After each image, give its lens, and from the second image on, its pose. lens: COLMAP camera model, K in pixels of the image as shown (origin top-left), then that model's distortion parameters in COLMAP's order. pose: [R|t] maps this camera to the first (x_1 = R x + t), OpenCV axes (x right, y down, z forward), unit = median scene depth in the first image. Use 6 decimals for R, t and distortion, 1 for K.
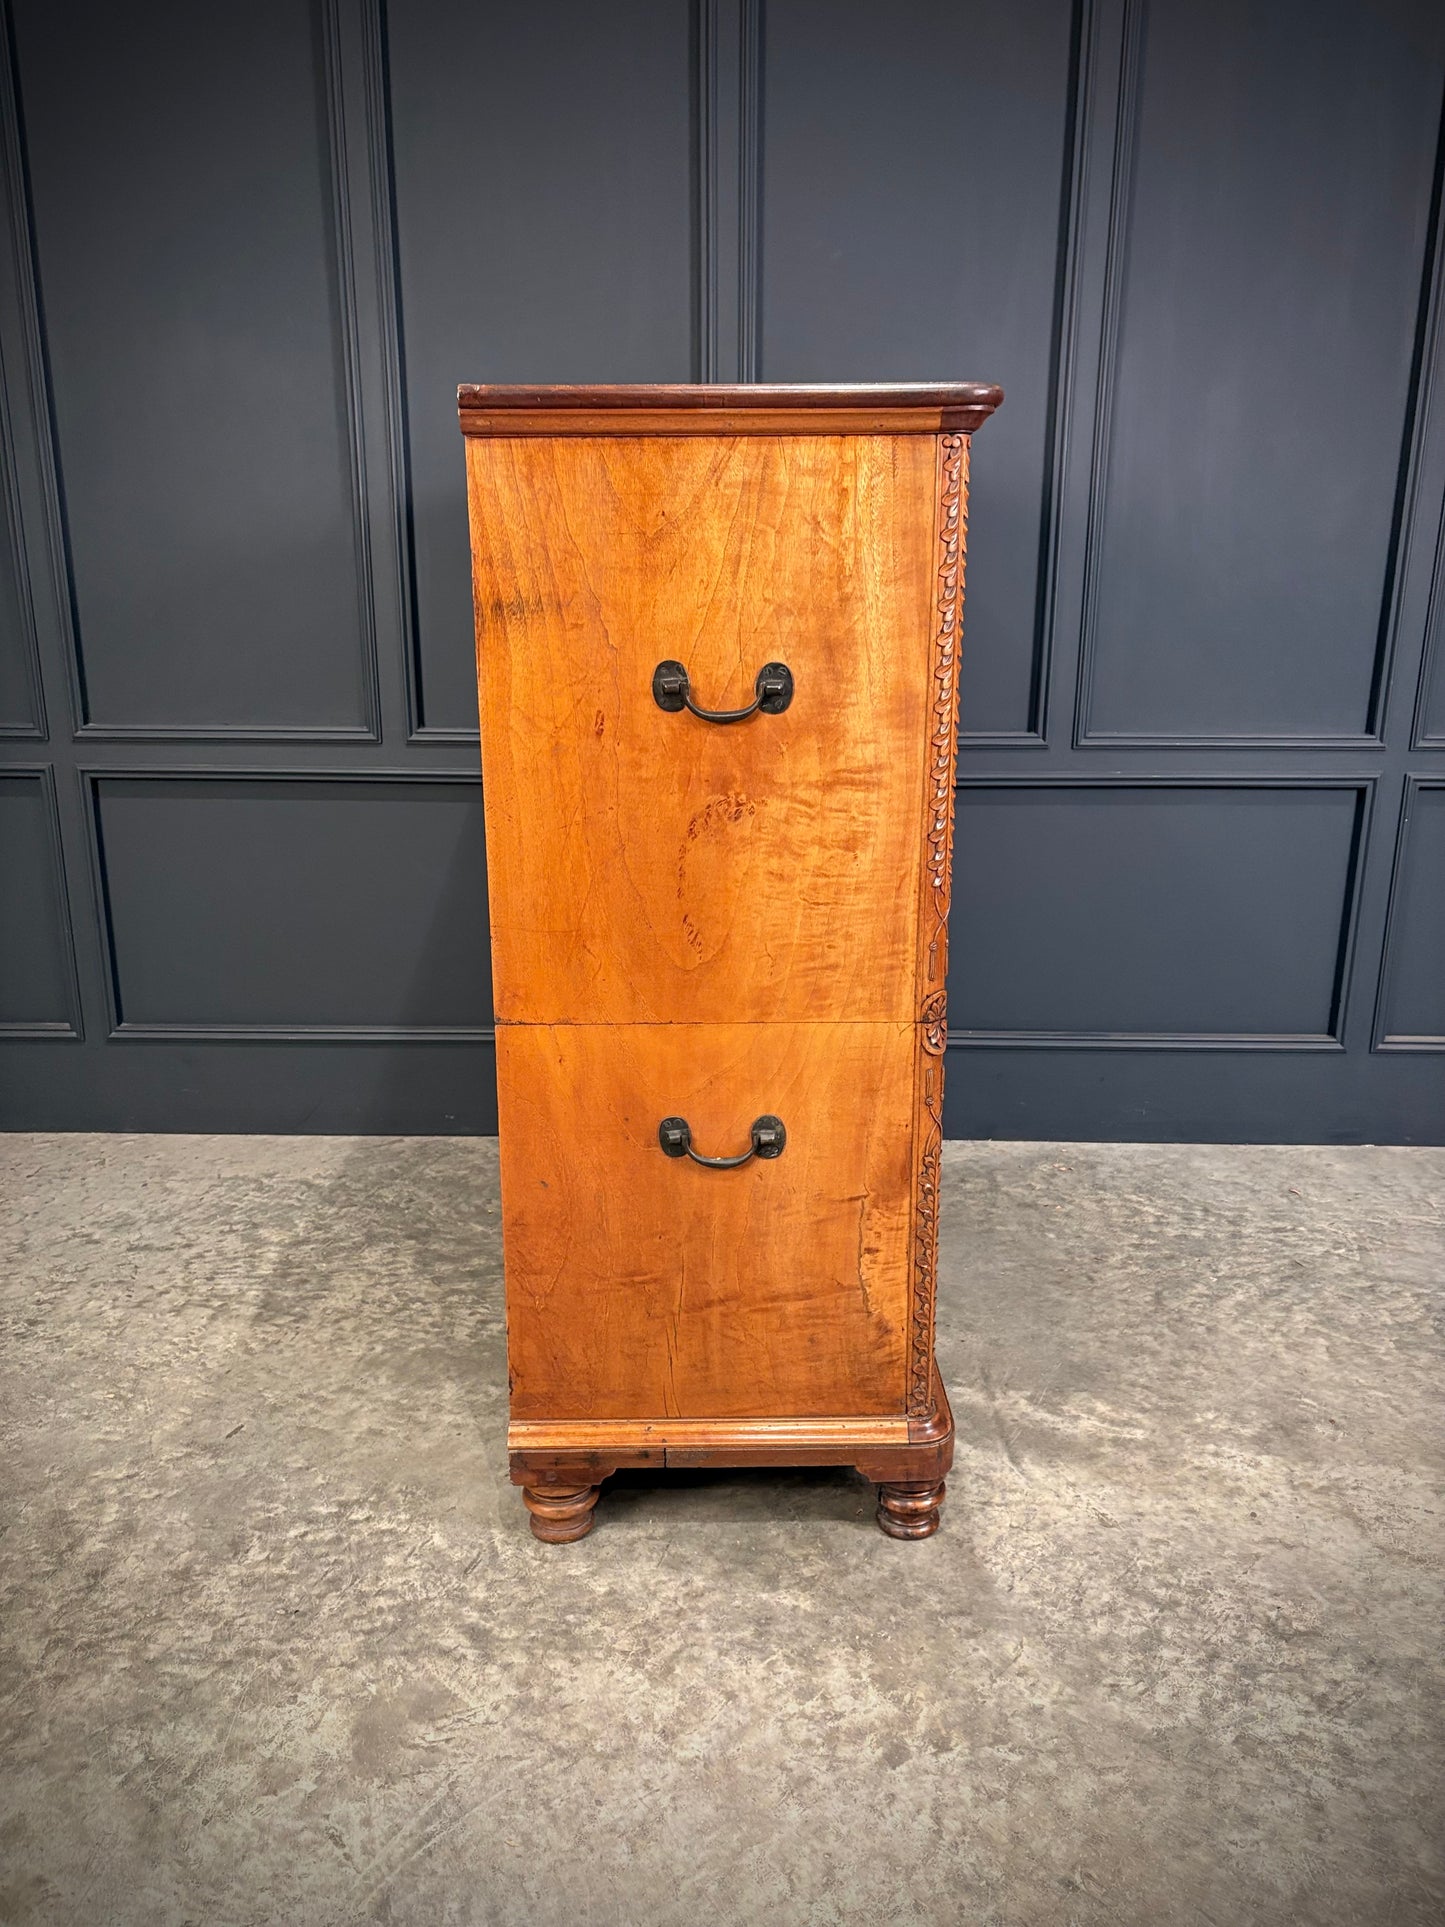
lens RADIAL K [[1474.4, 0, 725.7], [0, 1474.4, 969.9], [0, 0, 1]] dist [0.041807, -0.040691]
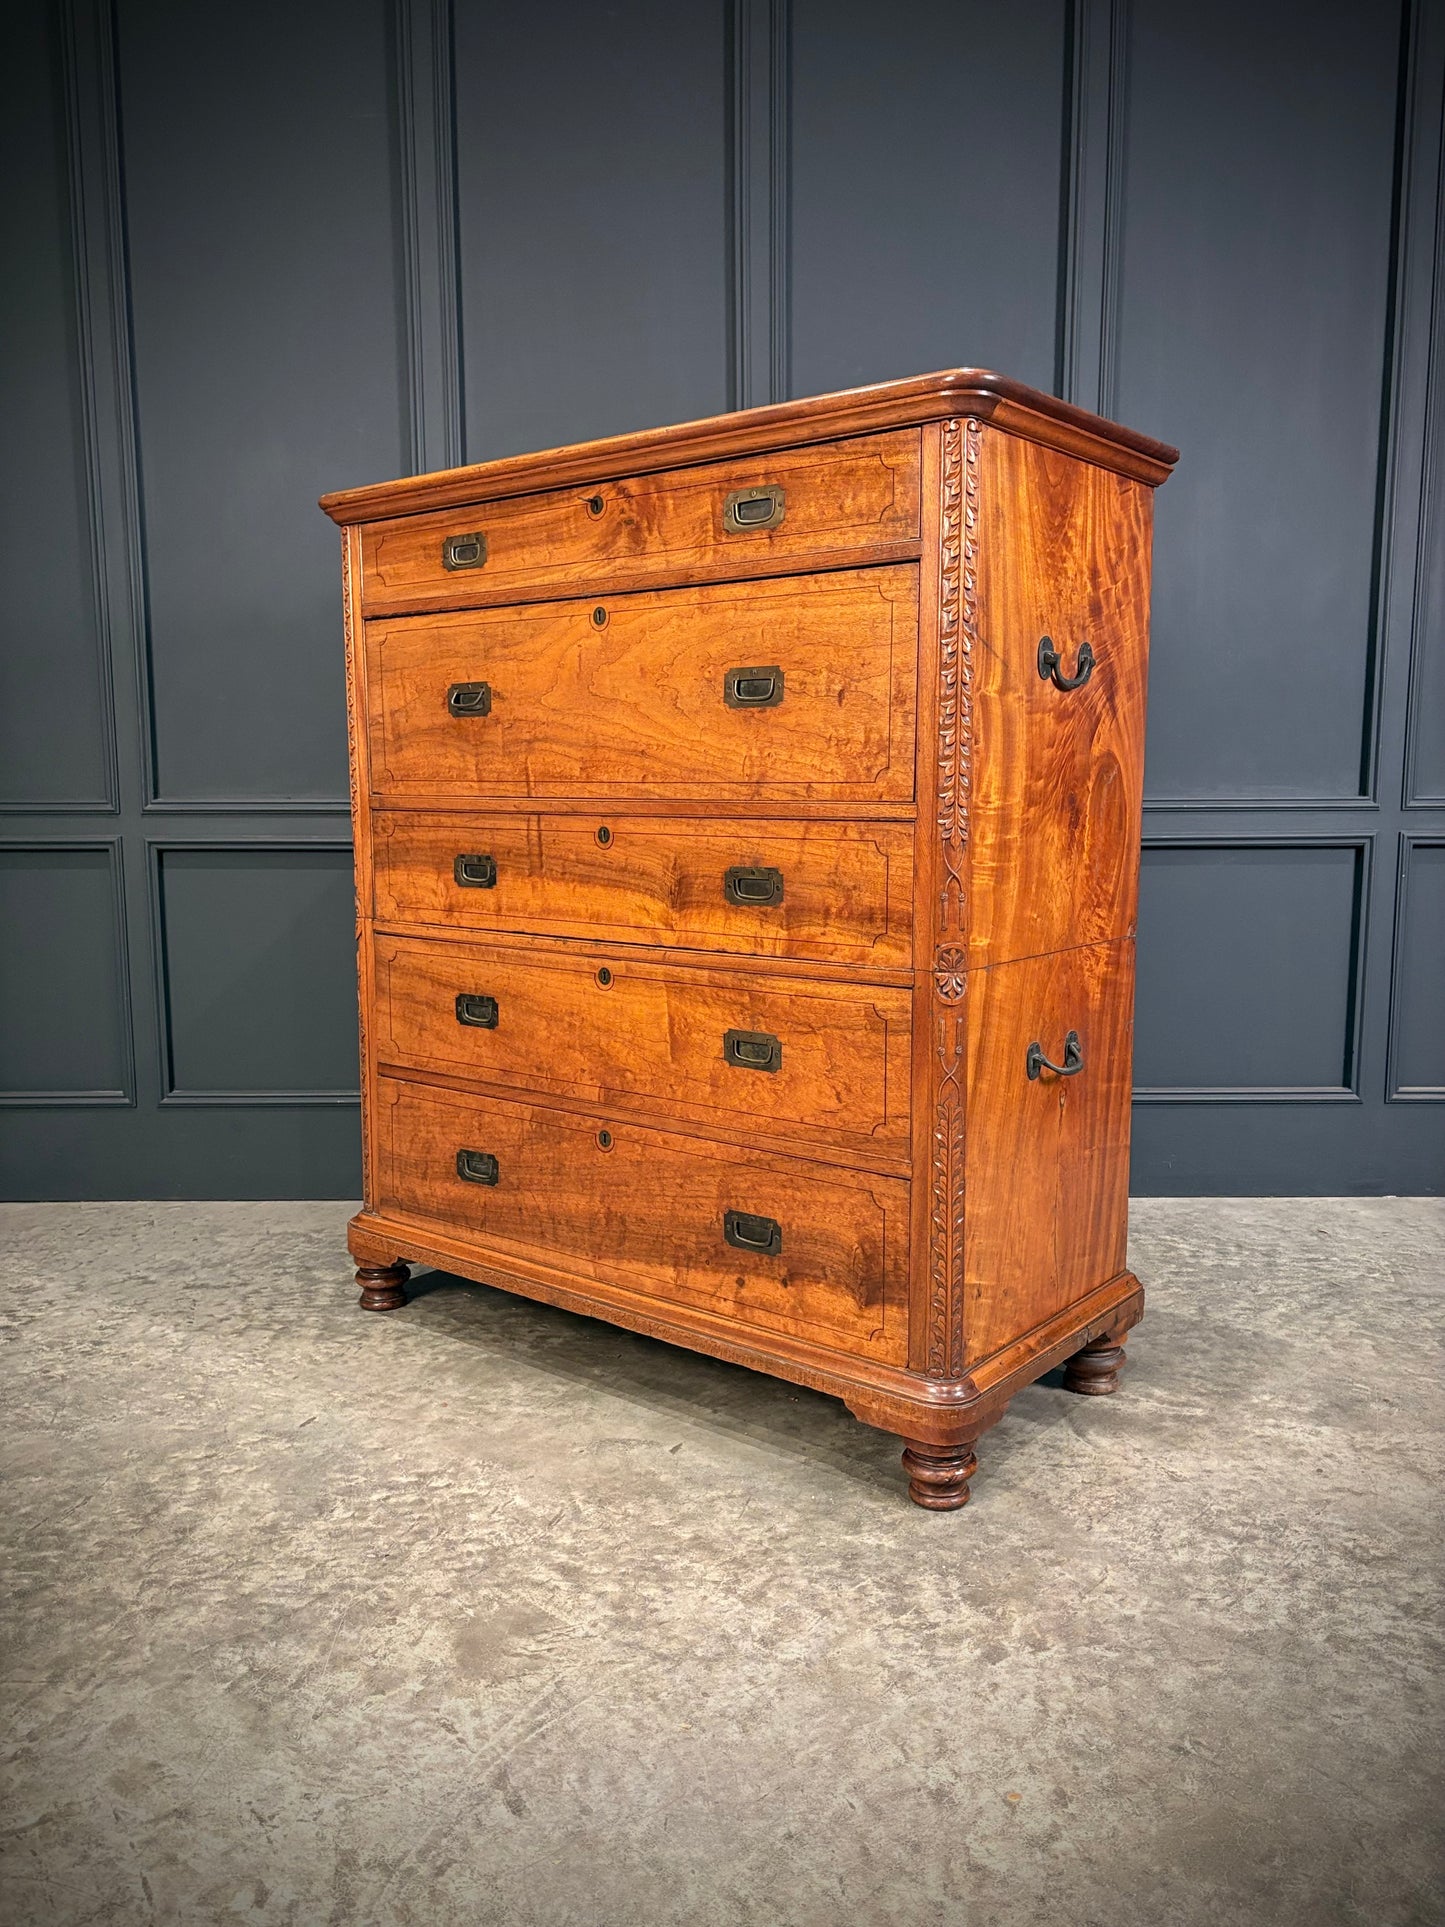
lens RADIAL K [[1474.4, 0, 724.2], [0, 1474.4, 977.8], [0, 0, 1]] dist [0.041807, -0.040691]
pose [[0.999856, -0.010734, 0.013159, -0.059196], [0.012432, 0.990546, -0.136619, 0.158215], [-0.011568, 0.136763, 0.990536, -0.047276]]
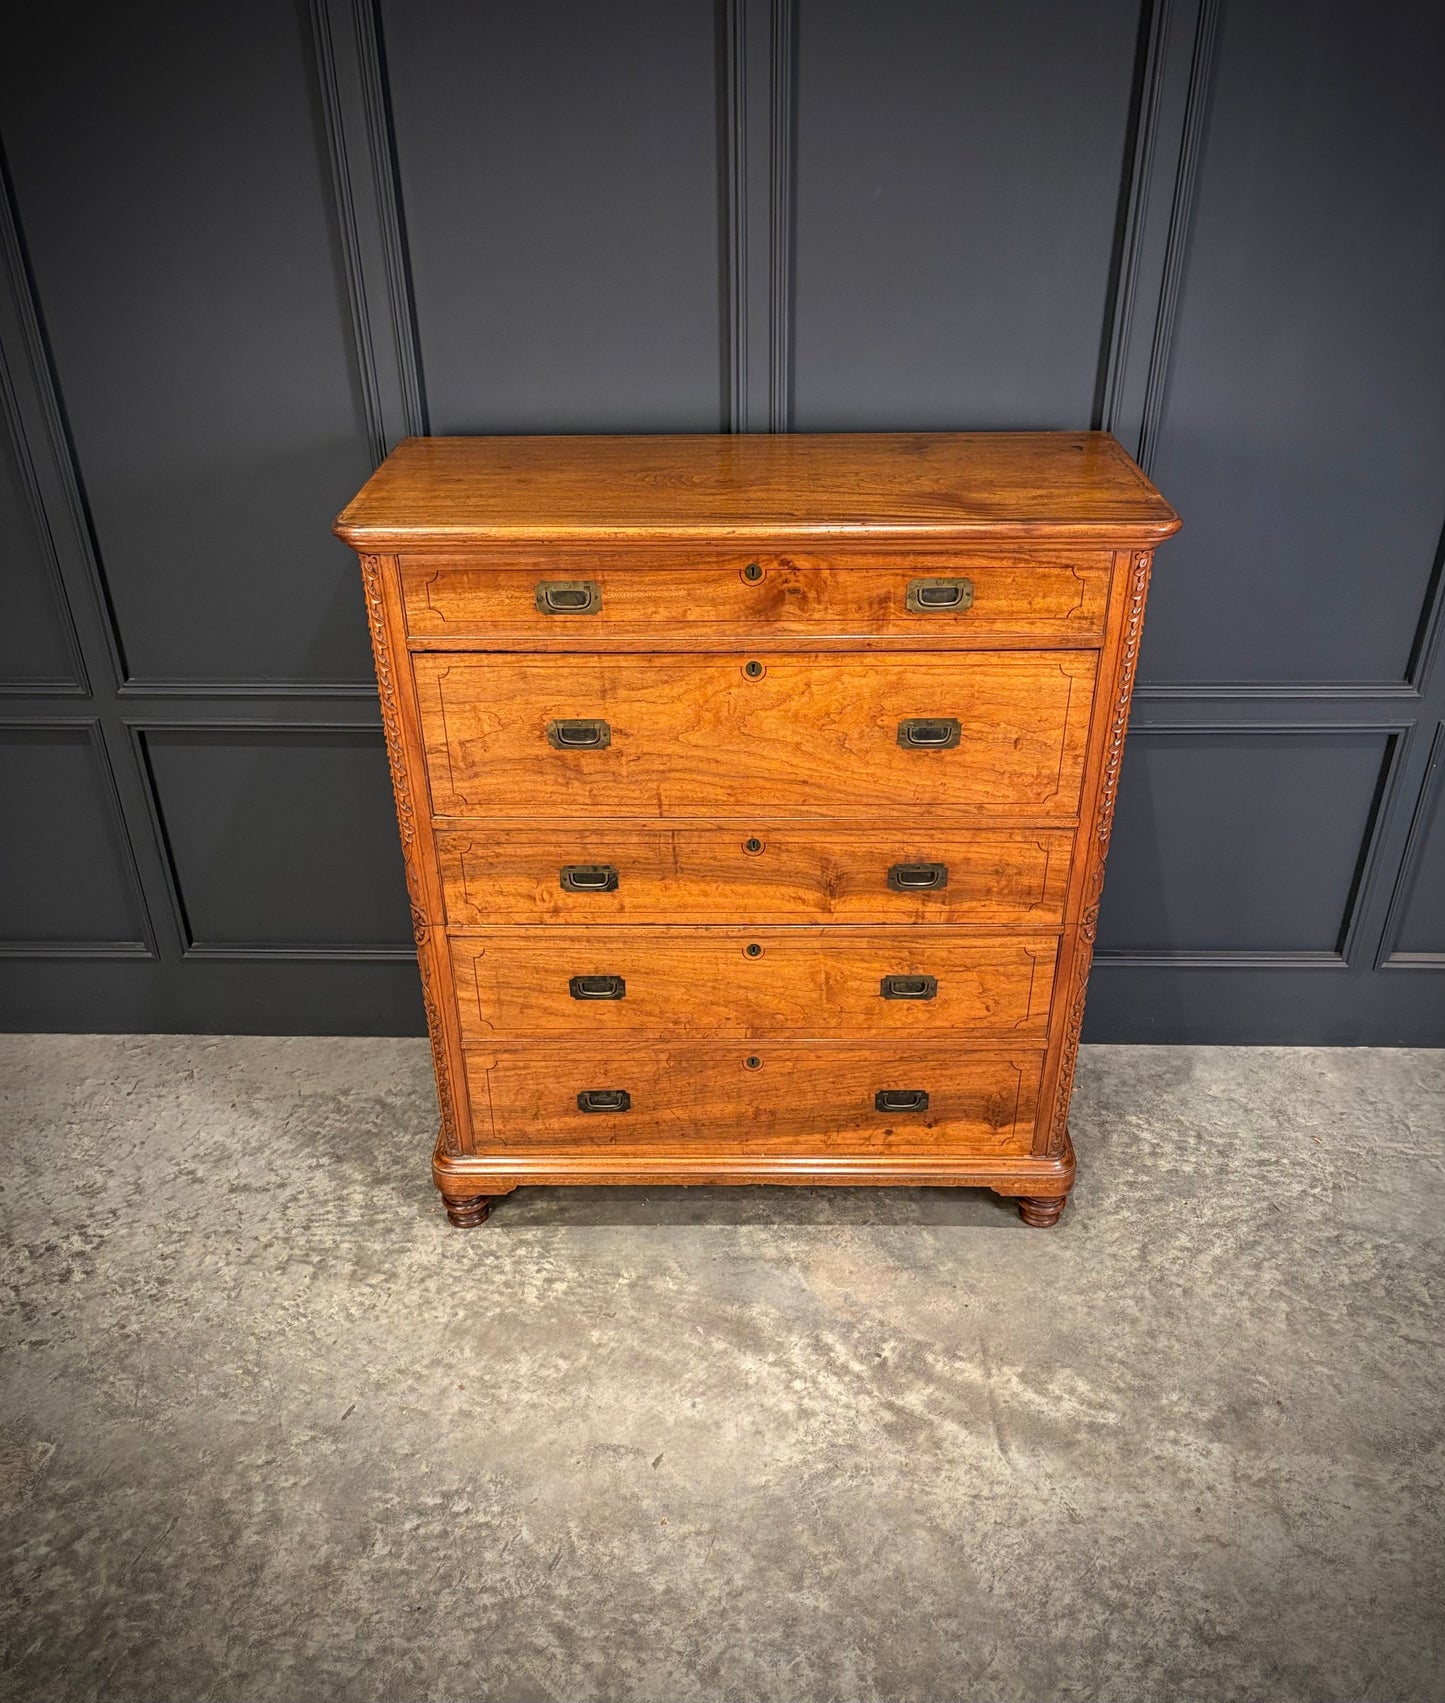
lens RADIAL K [[1497.3, 0, 720.4], [0, 1497.3, 981.7], [0, 0, 1]] dist [0.035726, -0.017052]
pose [[0.999614, -0.003062, -0.027615, 0.002833], [0.011170, 0.954331, 0.298542, -0.390746], [0.025440, -0.298736, 0.953997, -0.045164]]
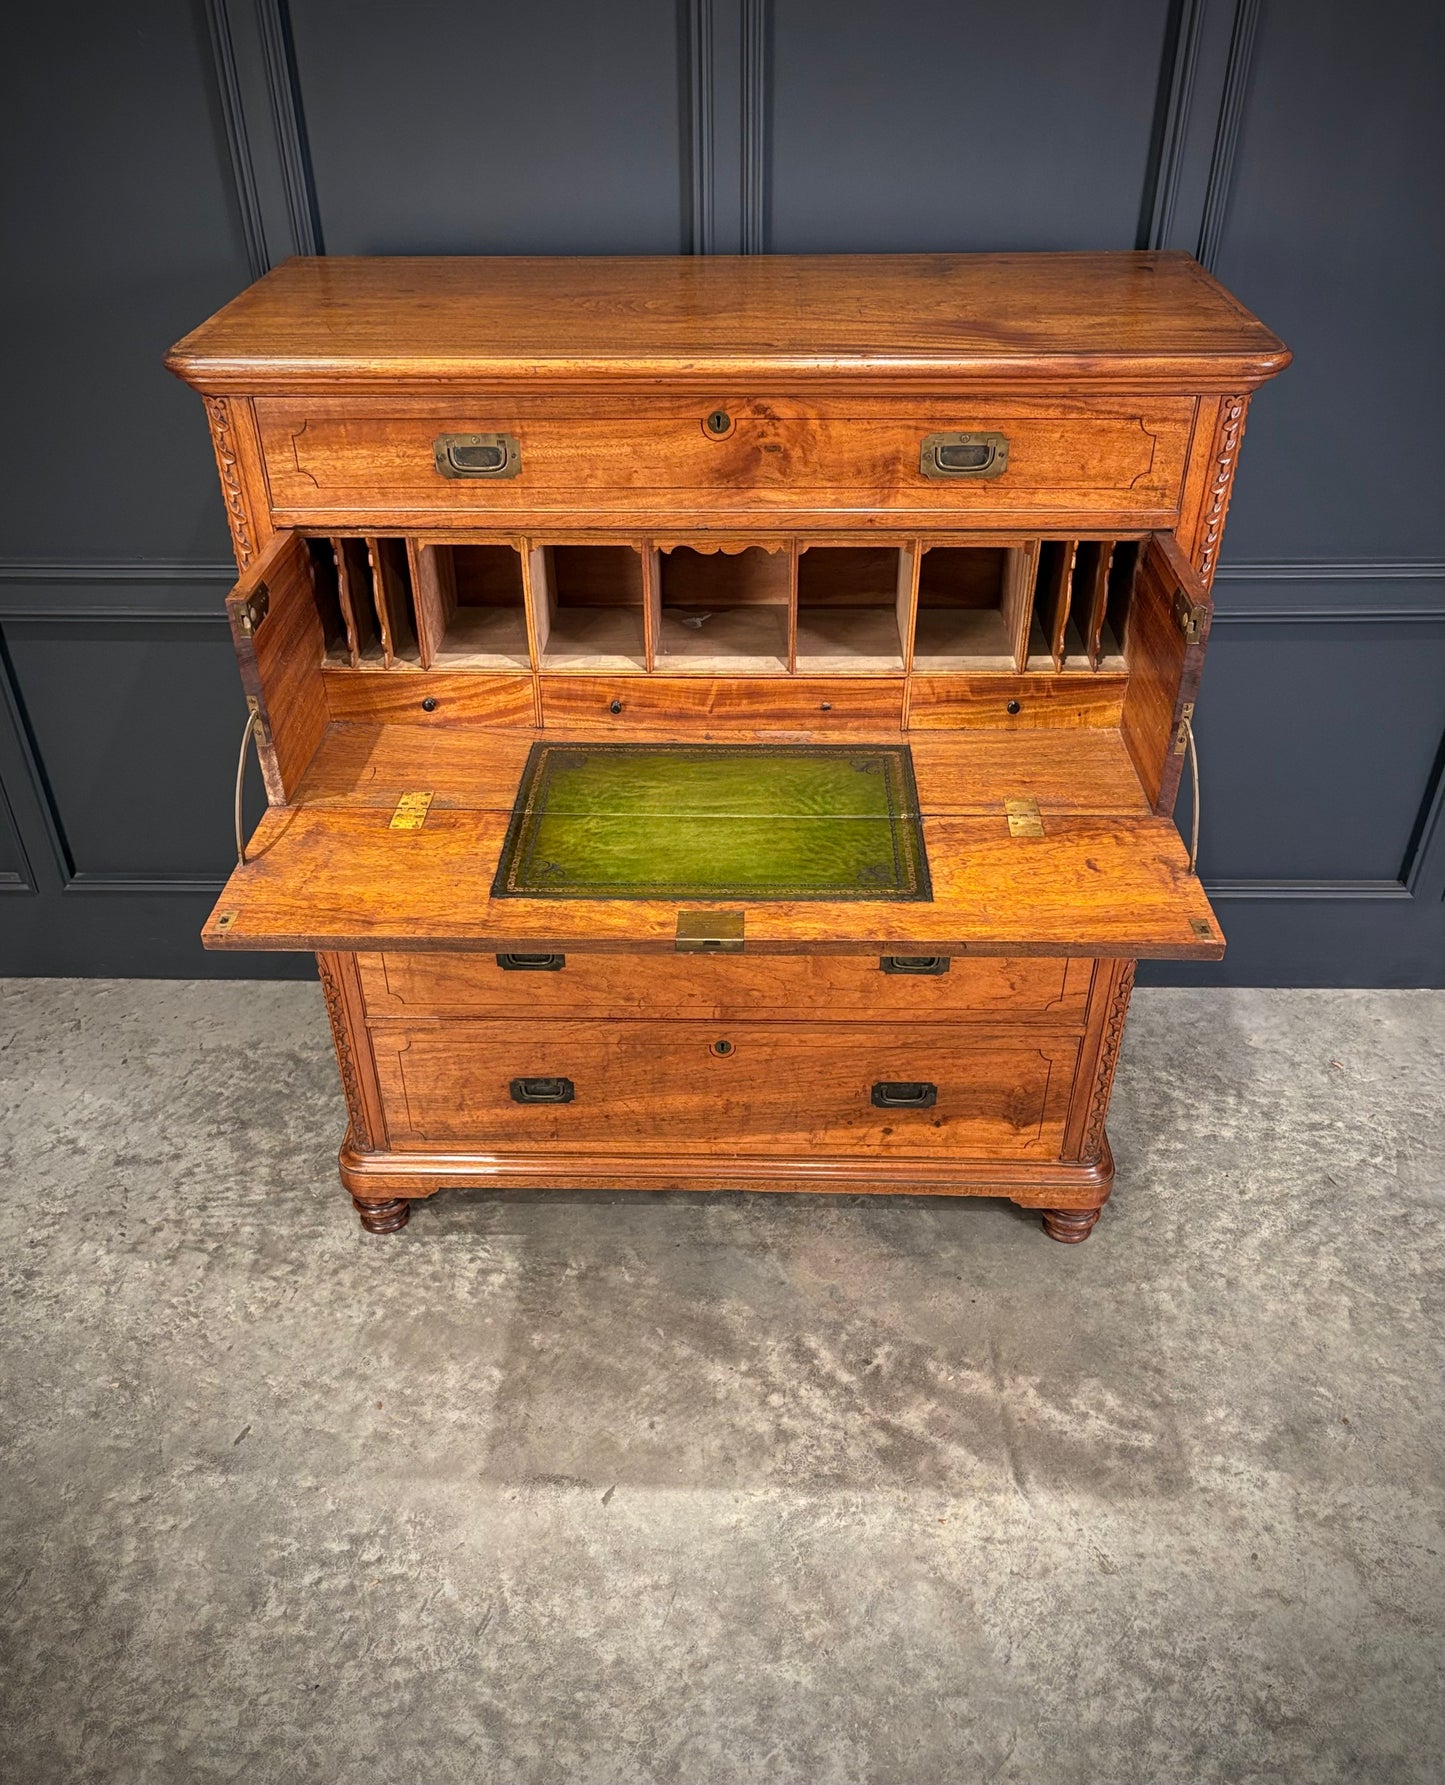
lens RADIAL K [[1505.9, 0, 706.2], [0, 1505.9, 985.8], [0, 0, 1]] dist [0.036795, -0.026257]
pose [[0.999714, -0.004228, -0.023540, 0.009344], [0.012265, 0.935597, 0.352857, -0.344132], [0.020532, -0.353045, 0.935381, 0.159197]]
